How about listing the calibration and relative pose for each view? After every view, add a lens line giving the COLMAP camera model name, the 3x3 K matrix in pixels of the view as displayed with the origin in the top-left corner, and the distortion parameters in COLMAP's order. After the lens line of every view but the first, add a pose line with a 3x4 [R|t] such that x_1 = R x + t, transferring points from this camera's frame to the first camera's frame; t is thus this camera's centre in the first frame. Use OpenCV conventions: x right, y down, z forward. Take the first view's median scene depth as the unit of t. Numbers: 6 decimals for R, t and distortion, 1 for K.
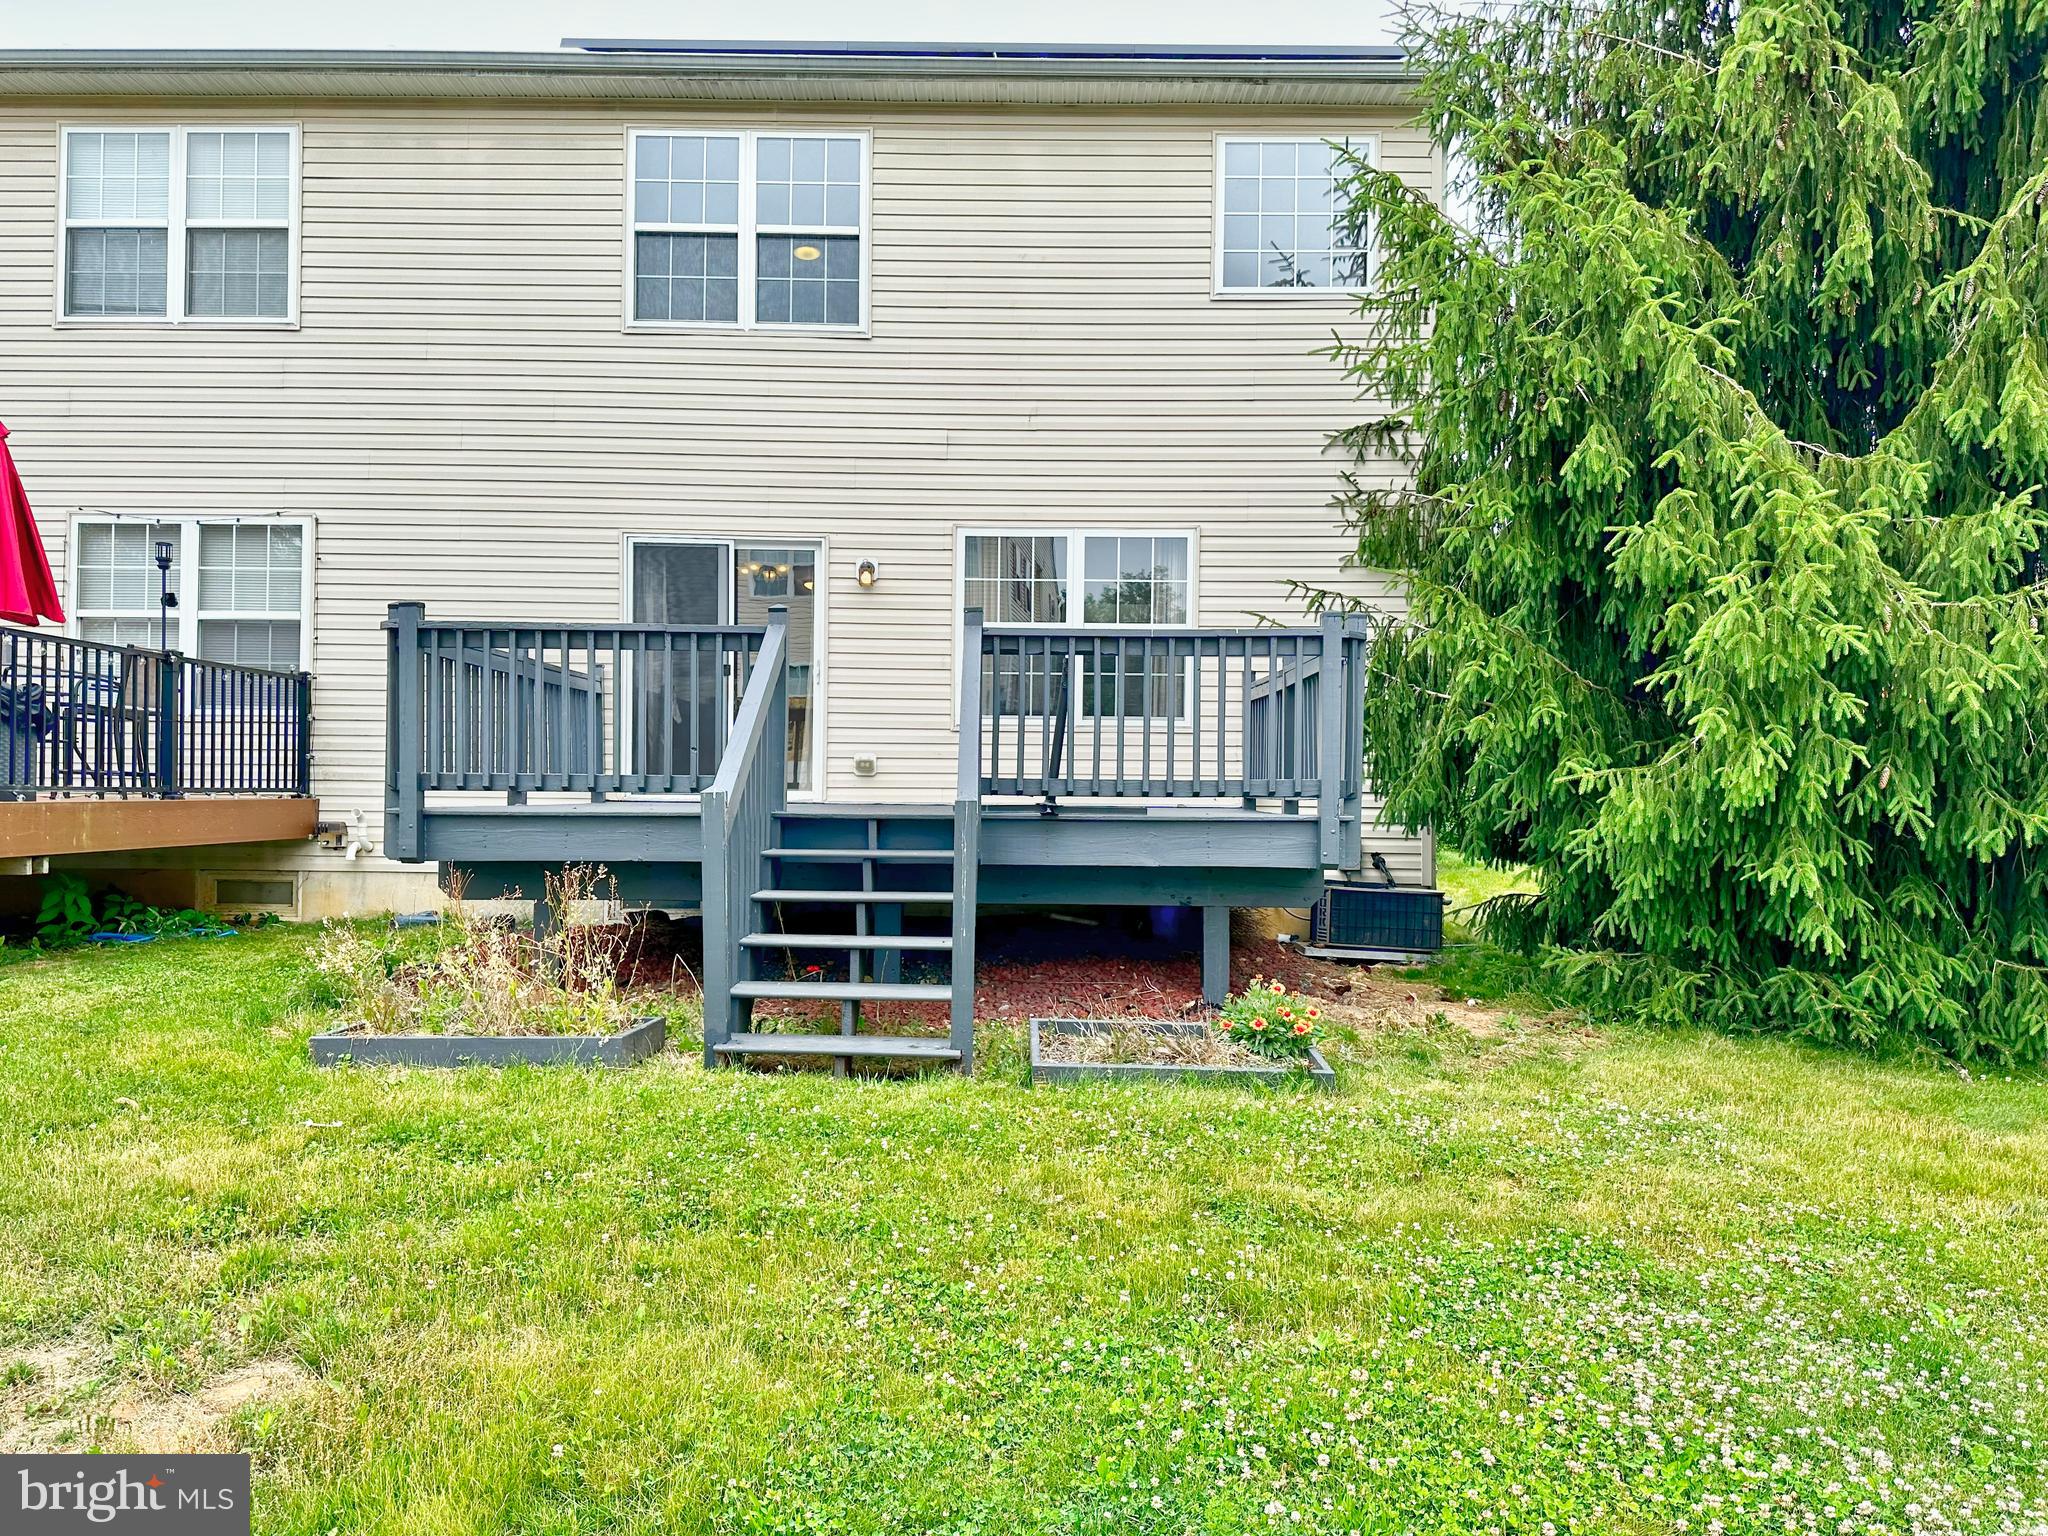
lens RADIAL K [[1434.5, 0, 1024.2], [0, 1434.5, 776.6], [0, 0, 1]] dist [0.023255, -0.021783]
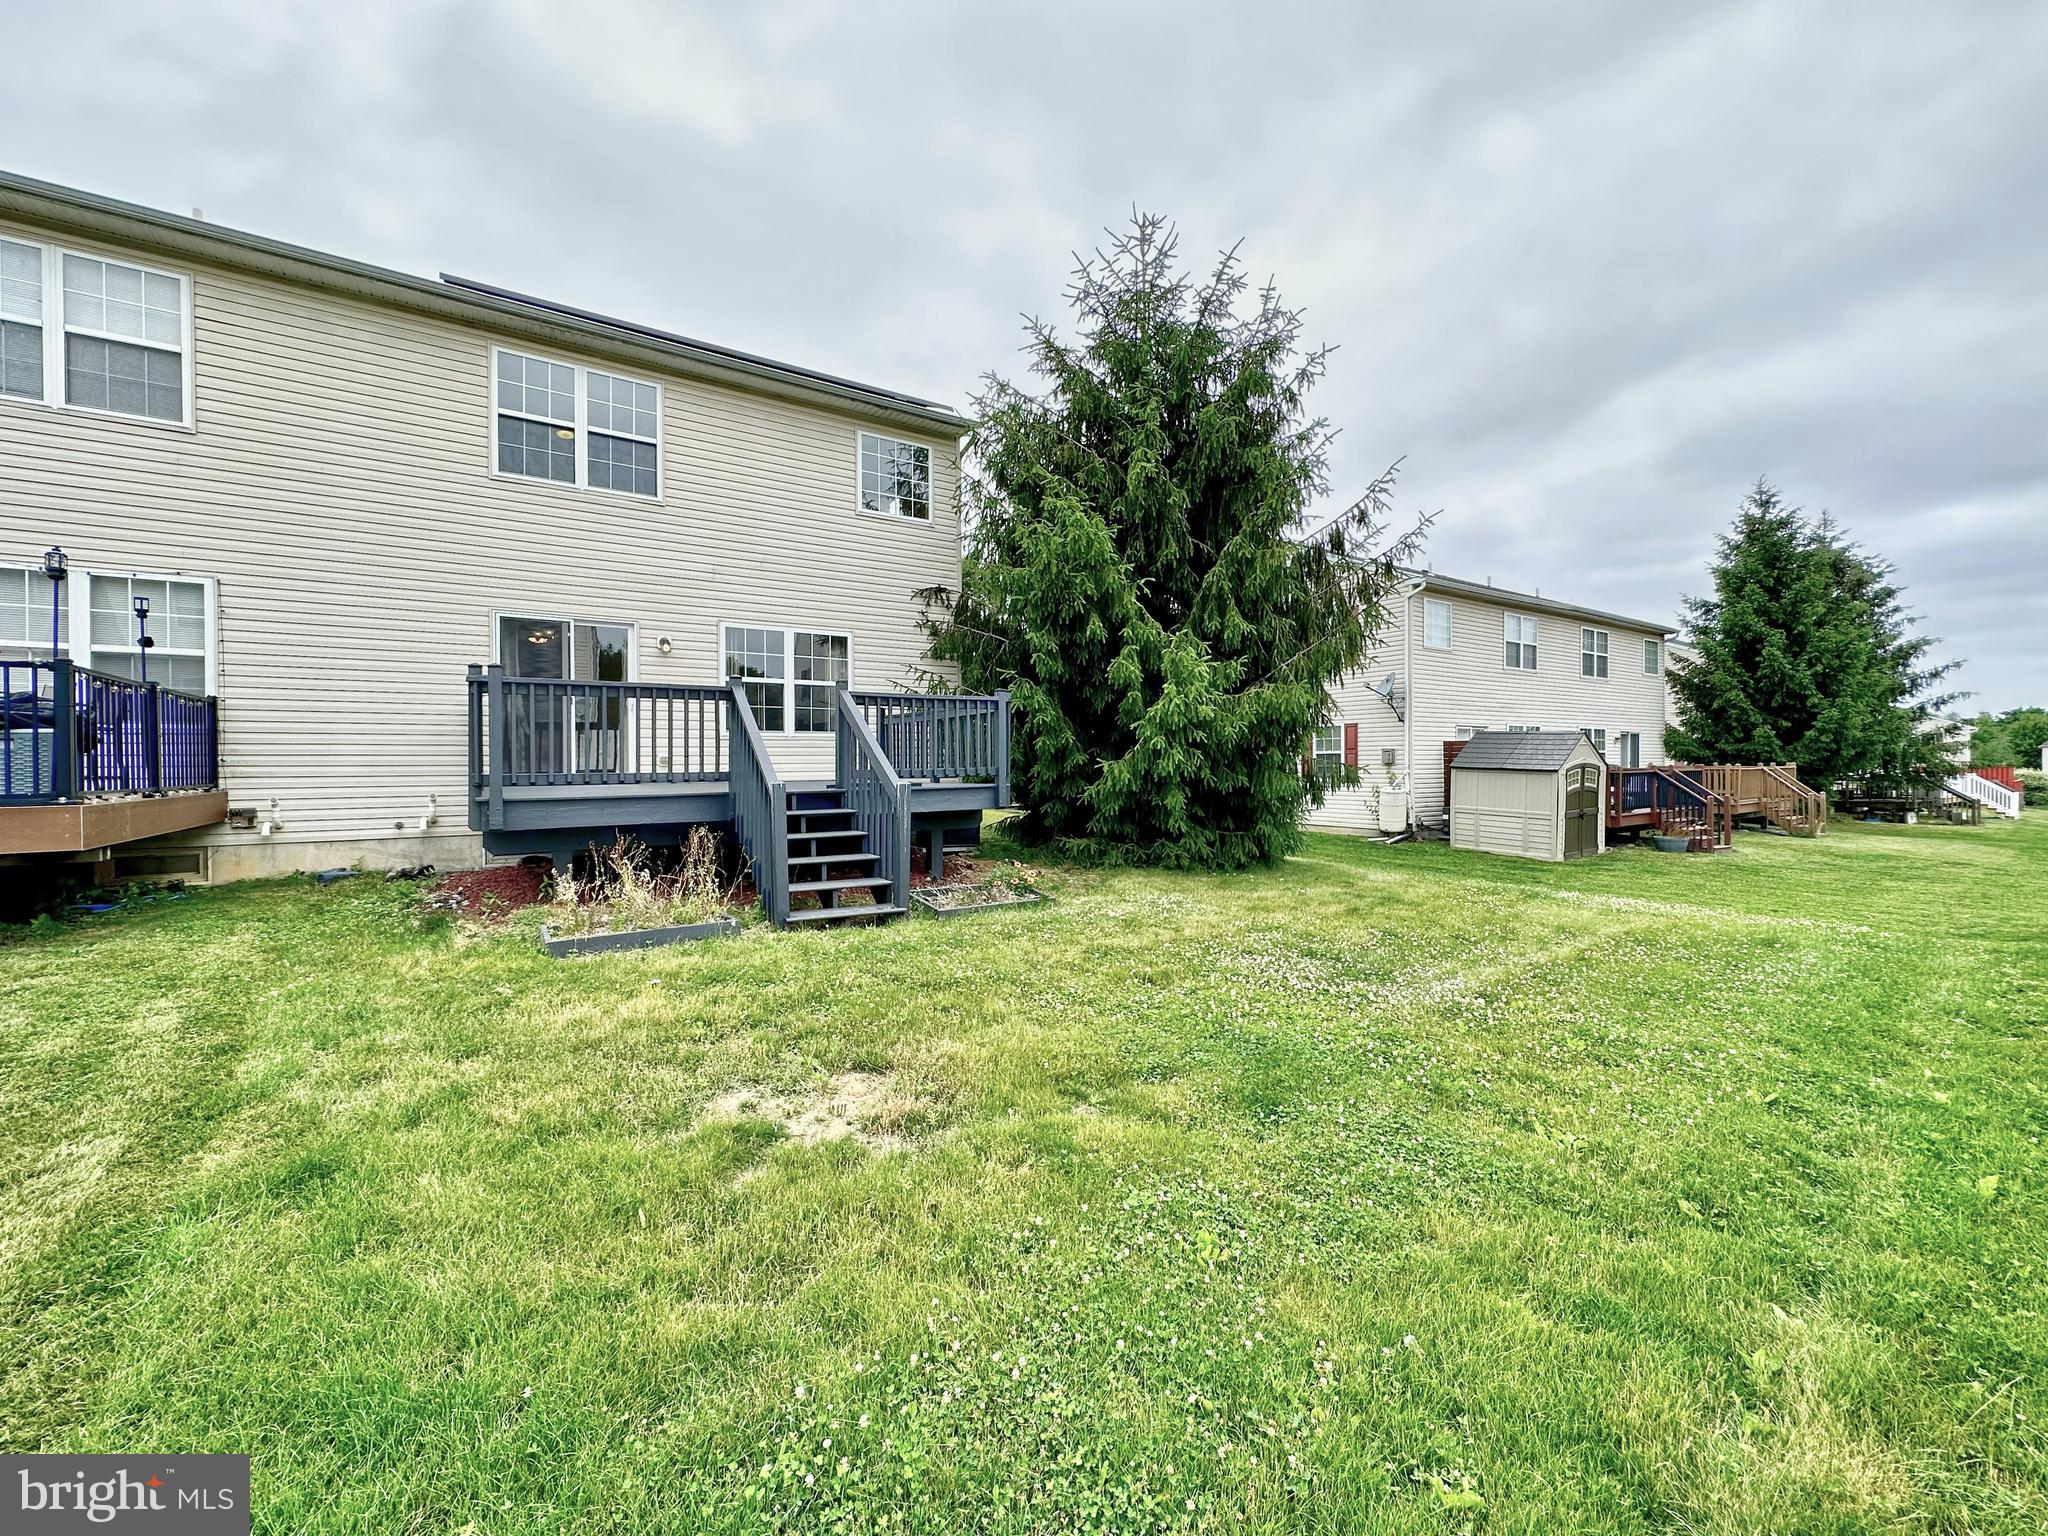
lens RADIAL K [[818.9, 0, 1024.3], [0, 818.9, 756.4], [0, 0, 1]] dist [-0.002469, 0.000149]
pose [[0.833865, -0.013119, 0.551813, -0.292342], [0.008662, 0.999905, 0.010682, -0.018523], [-0.551901, -0.004128, 0.833899, -0.035363]]
